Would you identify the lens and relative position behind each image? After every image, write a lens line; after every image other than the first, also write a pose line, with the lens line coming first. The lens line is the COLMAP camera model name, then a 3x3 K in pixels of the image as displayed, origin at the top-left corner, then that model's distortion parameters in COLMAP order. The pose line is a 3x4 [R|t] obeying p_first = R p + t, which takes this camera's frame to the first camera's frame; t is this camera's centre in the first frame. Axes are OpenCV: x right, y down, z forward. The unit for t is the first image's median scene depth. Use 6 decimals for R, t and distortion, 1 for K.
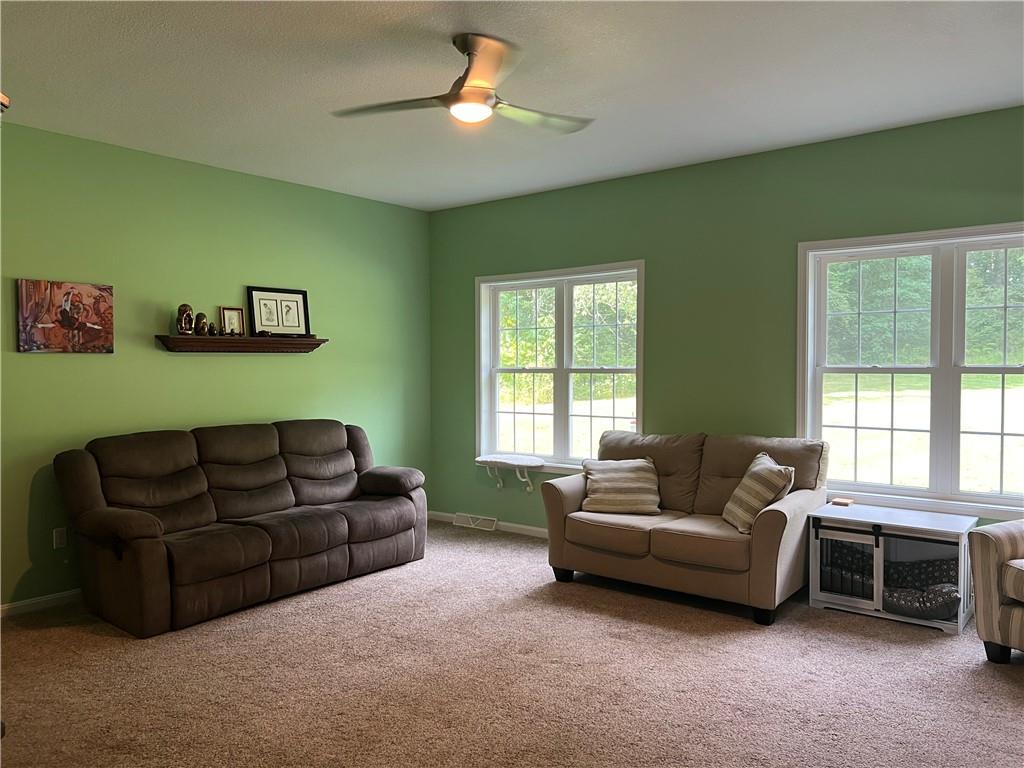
lens RADIAL K [[762.2, 0, 508.6], [0, 762.2, 388.1], [0, 0, 1]] dist [0.026136, 0.005582]
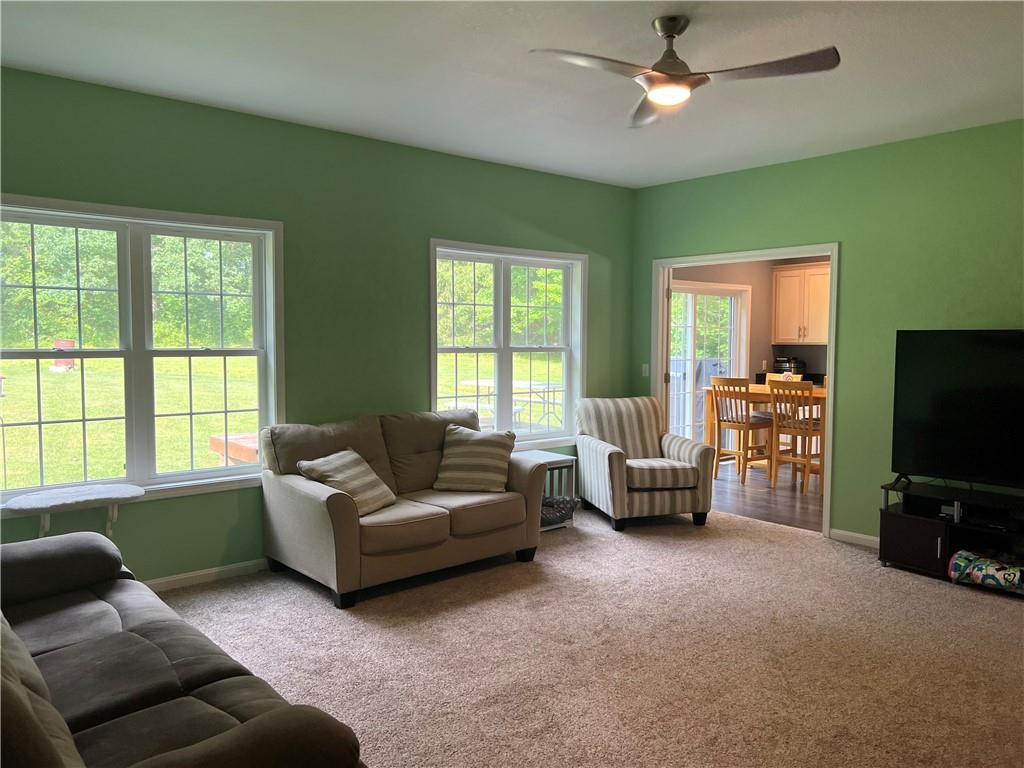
lens RADIAL K [[762.2, 0, 509.4], [0, 762.2, 379.6], [0, 0, 1]] dist [0.026136, 0.005582]
pose [[0.185934, -0.040181, 0.981740, -0.709555], [0.032792, 0.998861, 0.034671, -0.015787], [-0.982015, 0.025747, 0.187040, 0.677713]]
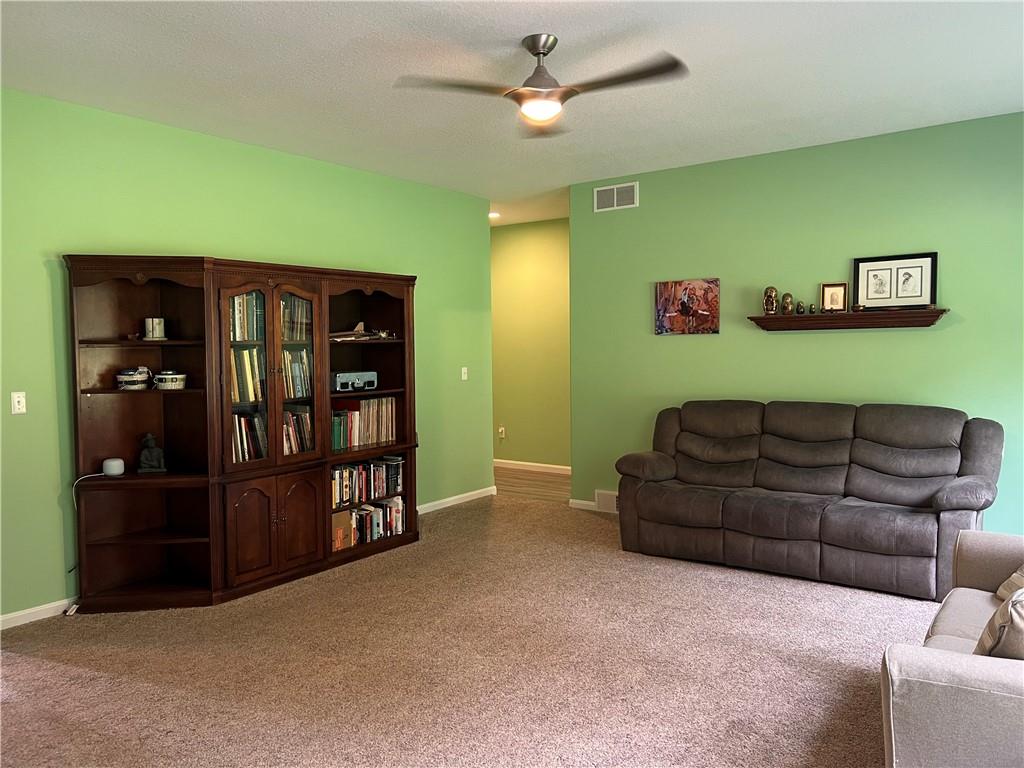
lens RADIAL K [[762.2, 0, 511.3], [0, 762.2, 383.8], [0, 0, 1]] dist [0.026136, 0.005582]
pose [[0.054757, 0.062512, -0.996541, 0.680680], [-0.013253, 0.997996, 0.061875, -0.036095], [0.998412, 0.009819, 0.055476, 0.599631]]
